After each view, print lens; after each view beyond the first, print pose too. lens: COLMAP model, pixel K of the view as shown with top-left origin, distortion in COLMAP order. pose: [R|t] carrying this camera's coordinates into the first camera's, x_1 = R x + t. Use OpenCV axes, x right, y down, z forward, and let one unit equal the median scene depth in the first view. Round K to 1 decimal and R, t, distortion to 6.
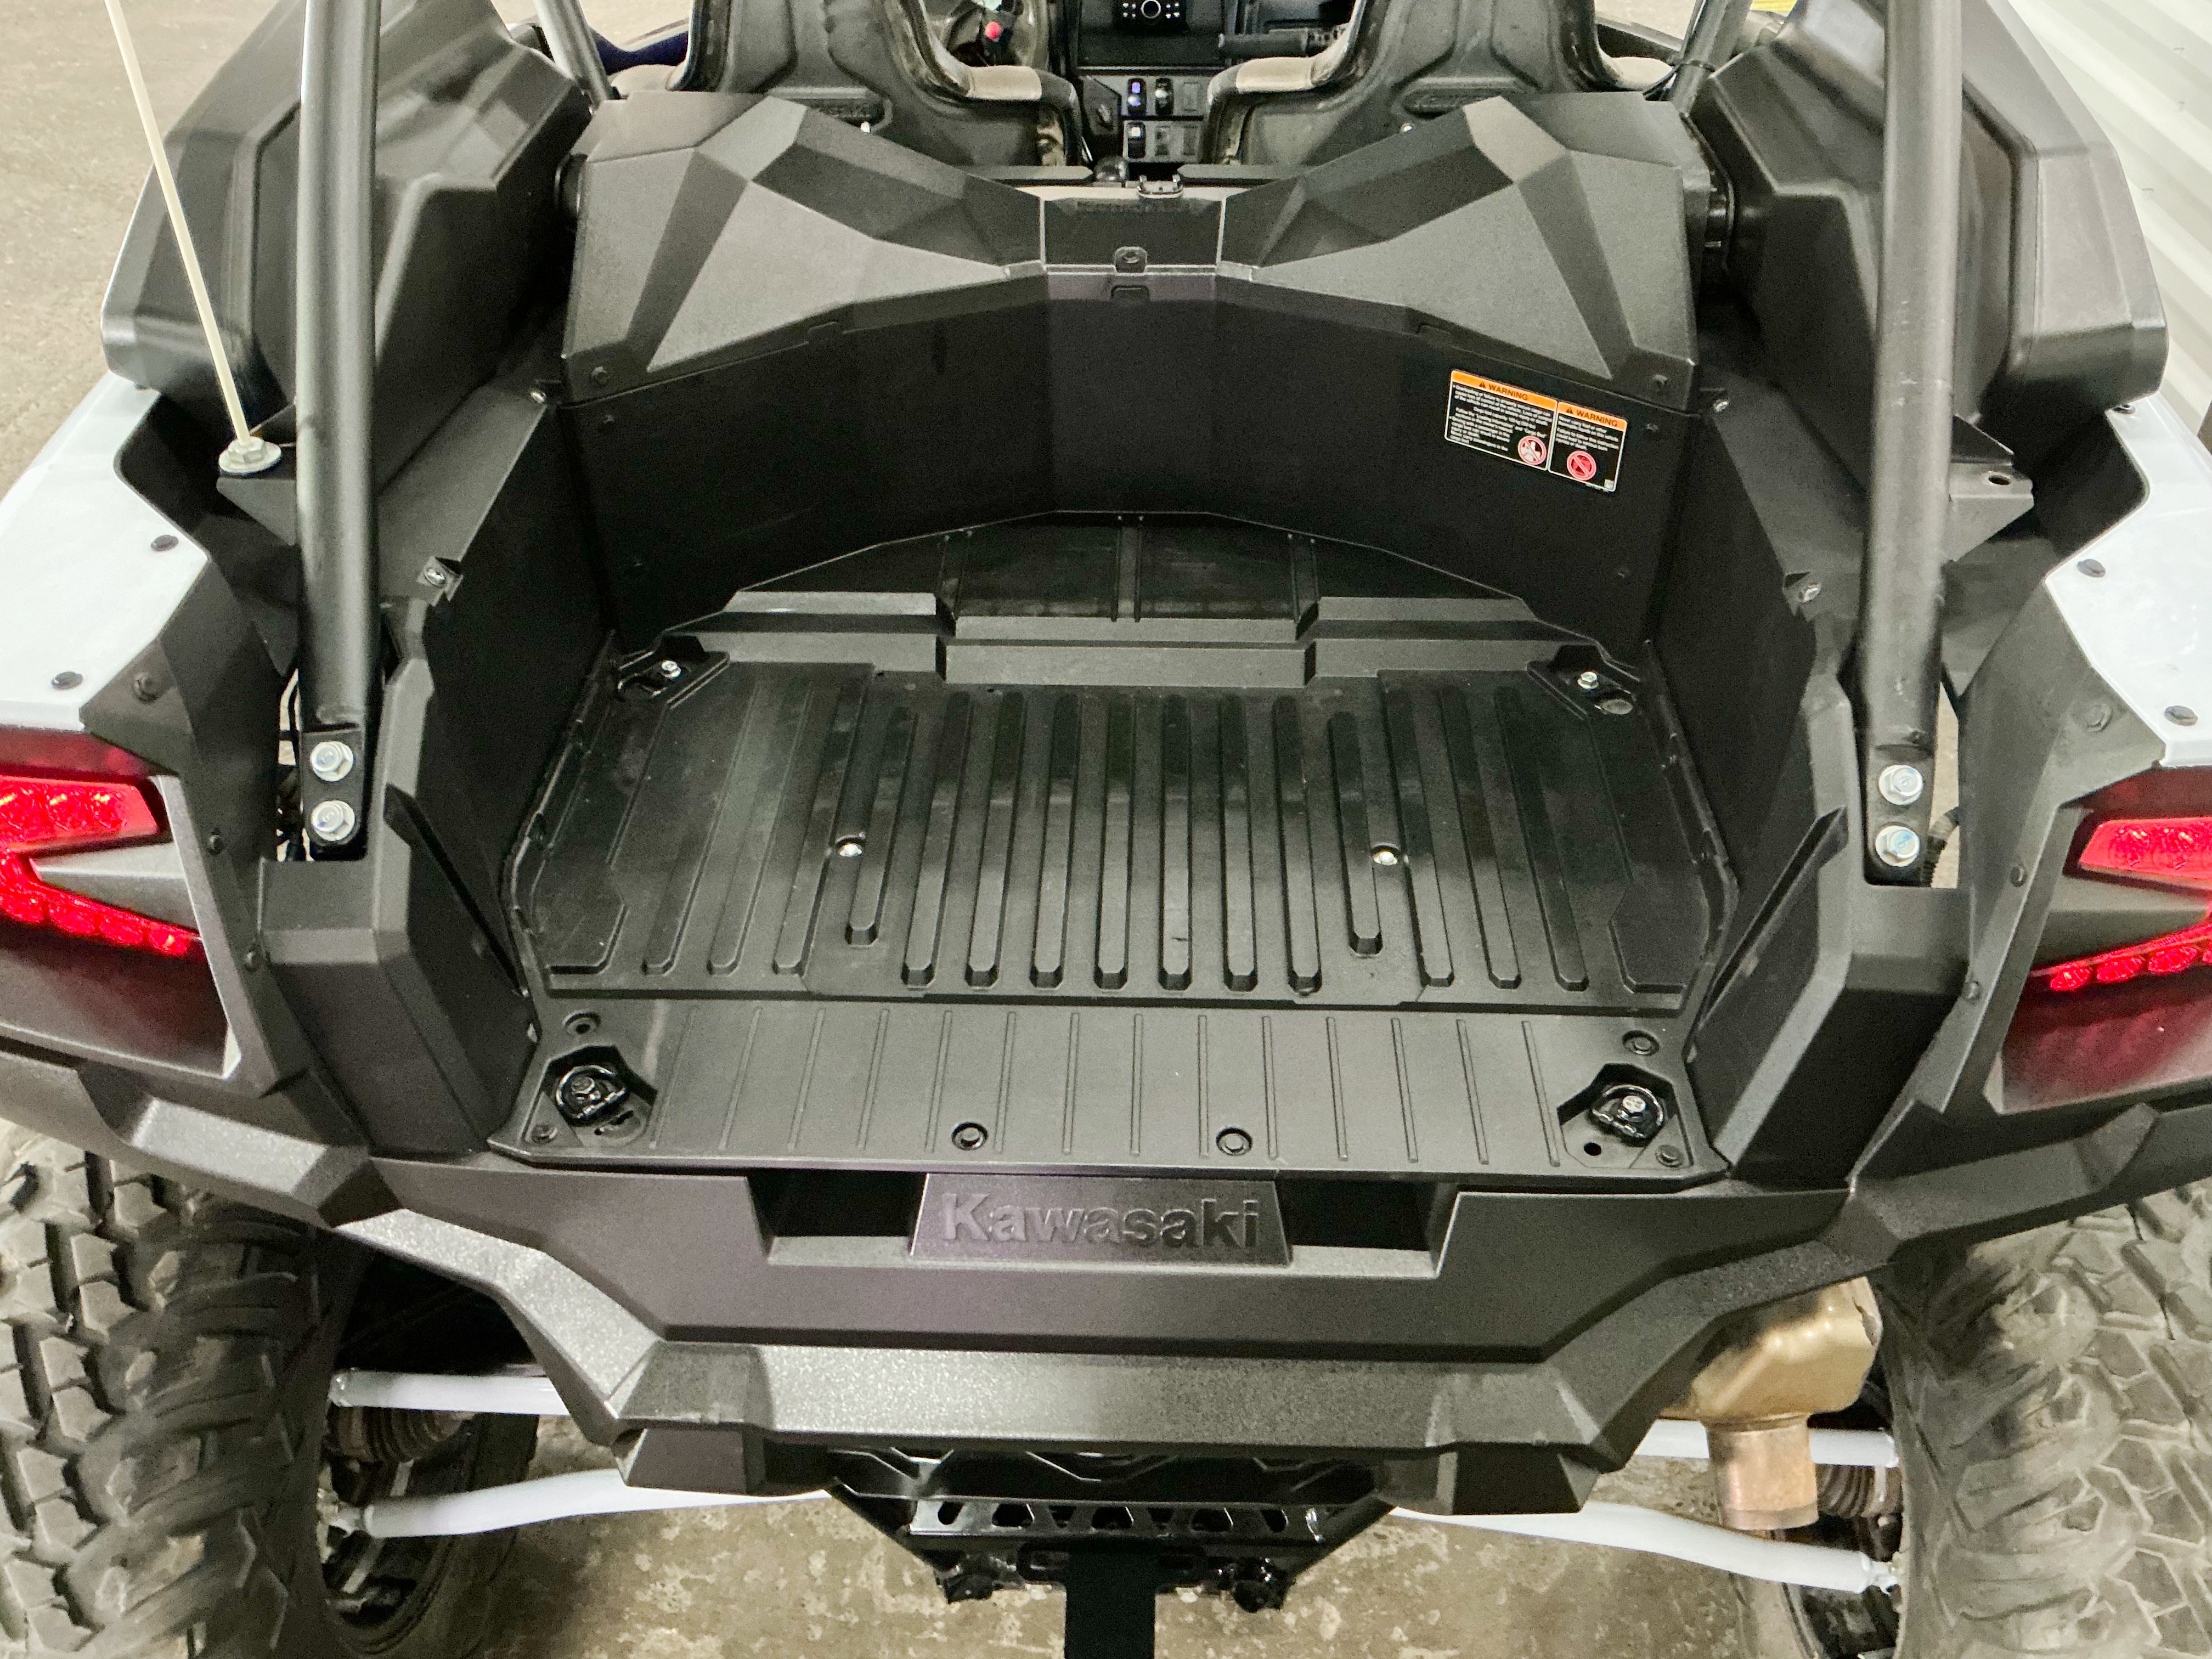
lens RADIAL K [[1822.6, 0, 1101.5], [0, 1822.6, 831.4], [0, 0, 1]] dist [0.071655, -0.102142]
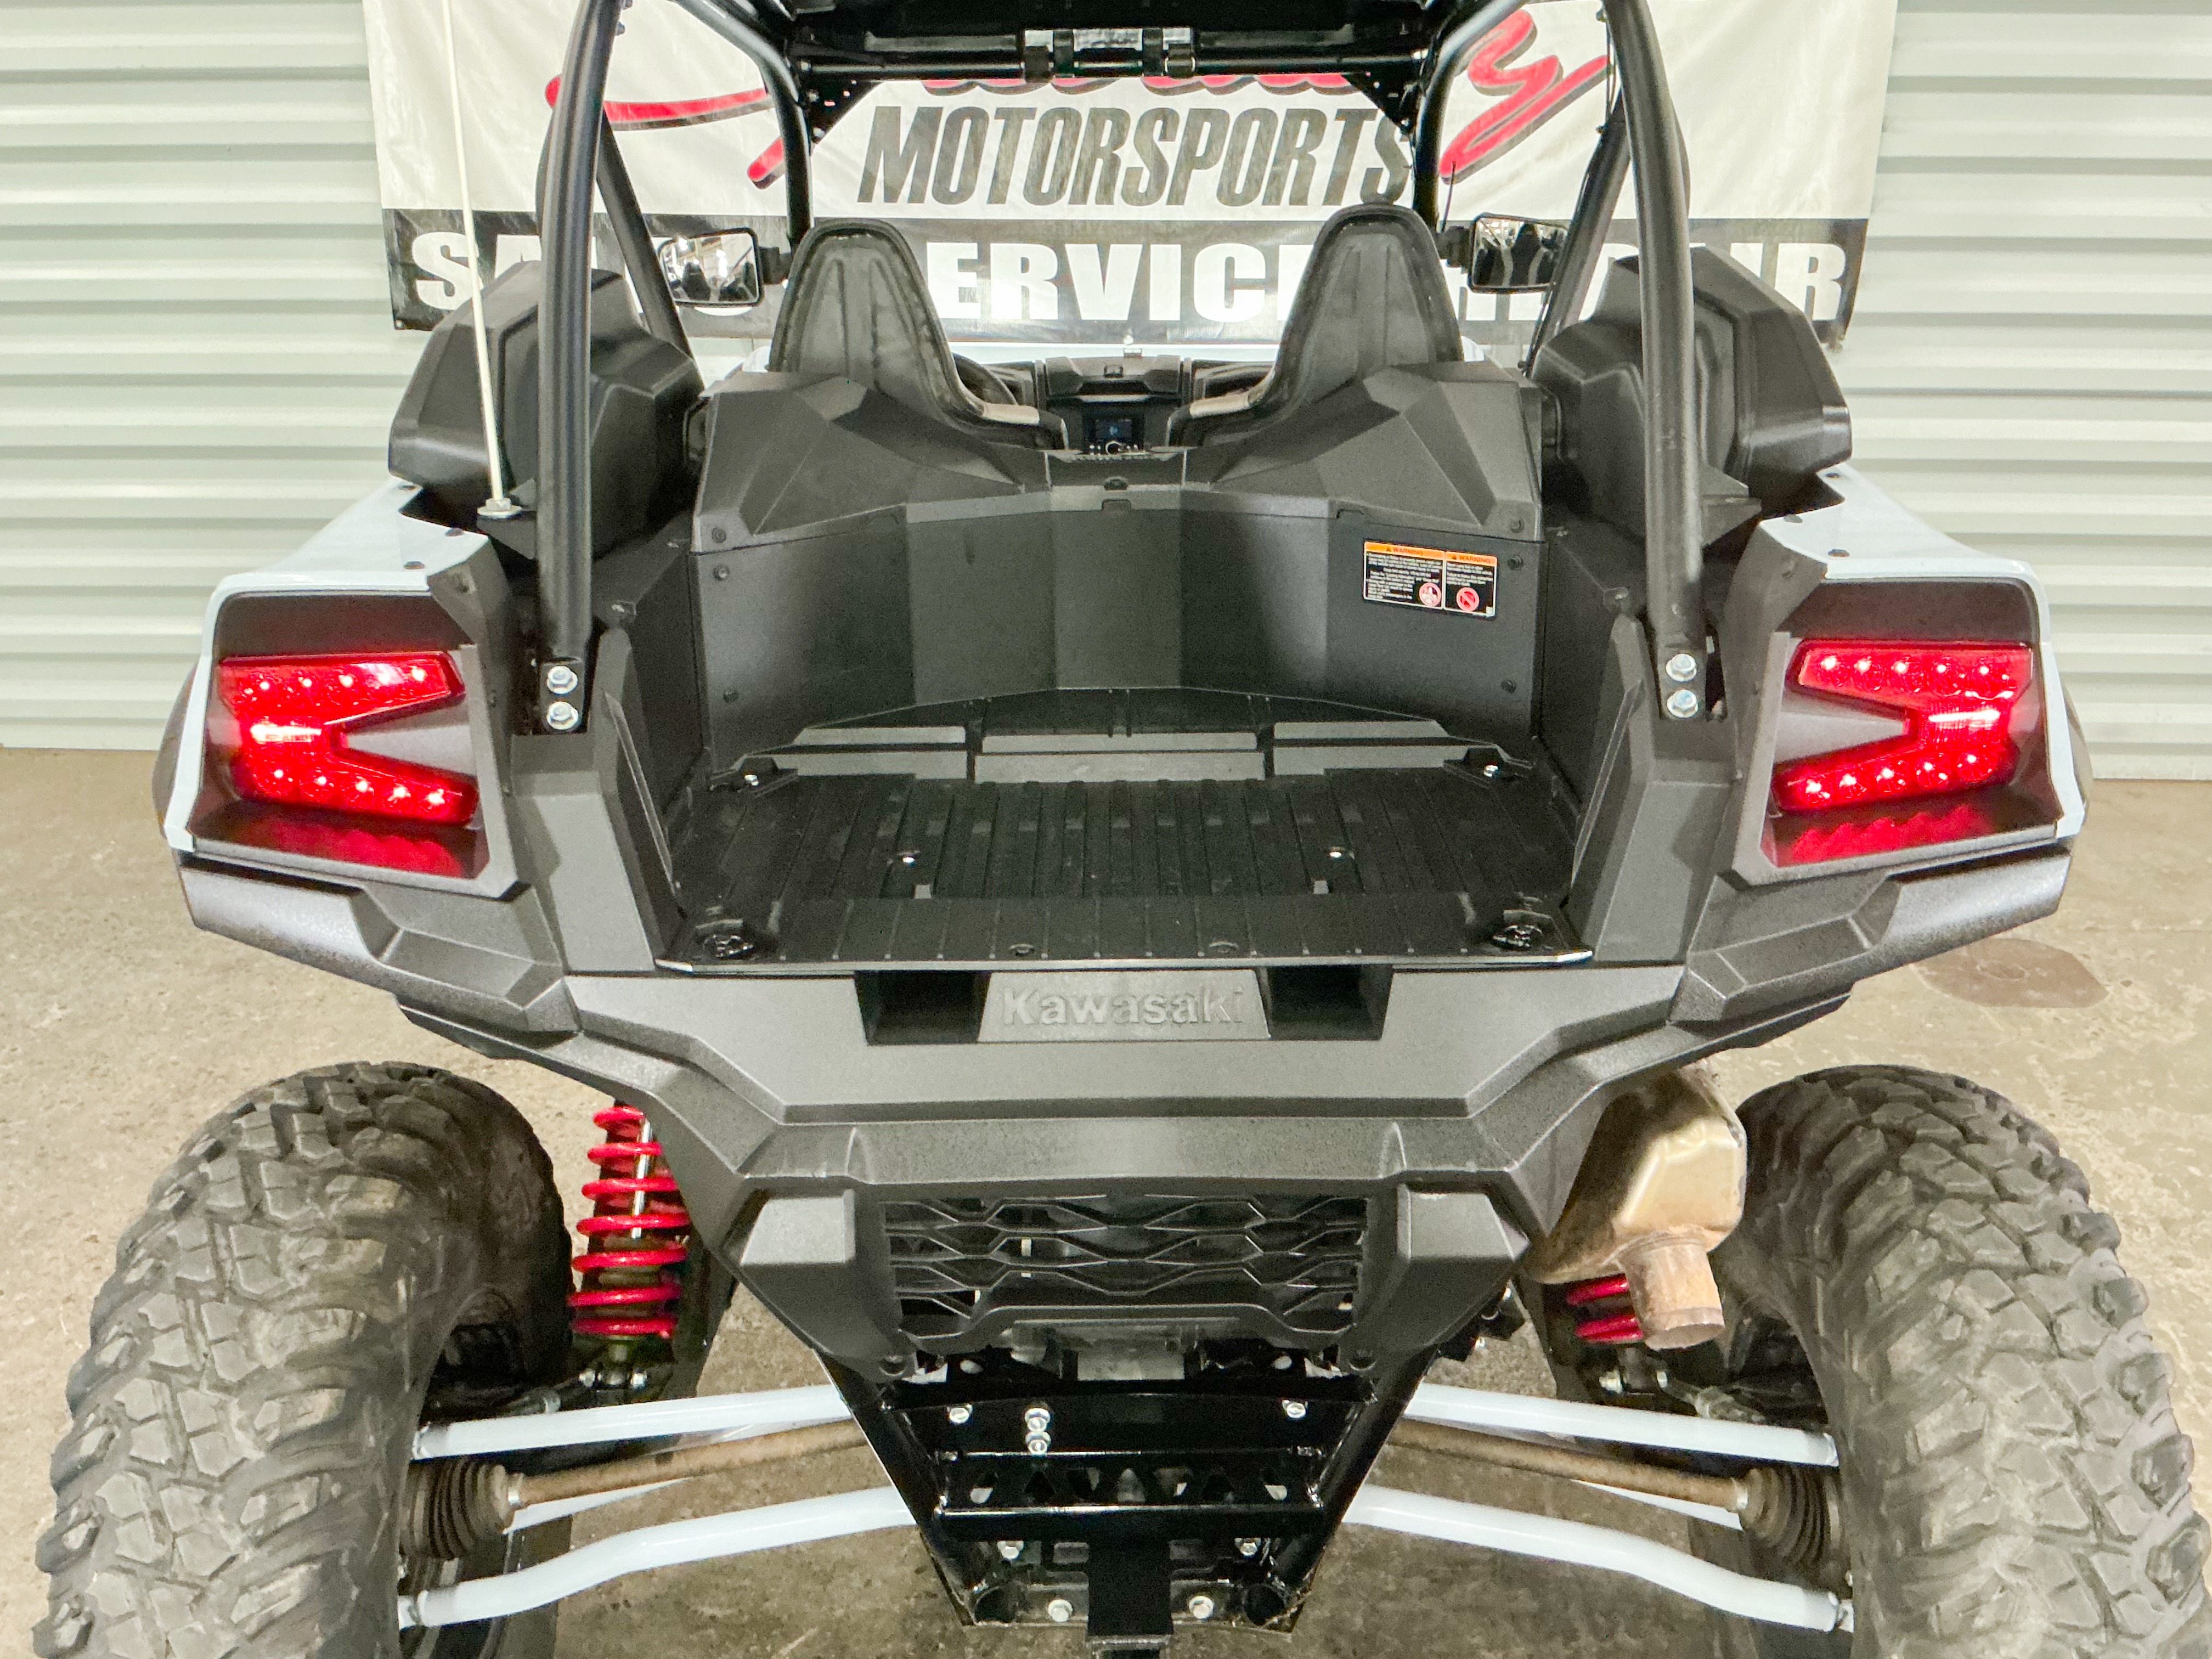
lens RADIAL K [[2008.8, 0, 1108.1], [0, 2008.8, 815.6], [0, 0, 1]] dist [0.021794, 0.000000]
pose [[0.999454, -0.016177, 0.028824, -0.035993], [0.024729, 0.944587, -0.327328, 0.395022], [-0.021932, 0.327862, 0.944471, -0.283951]]
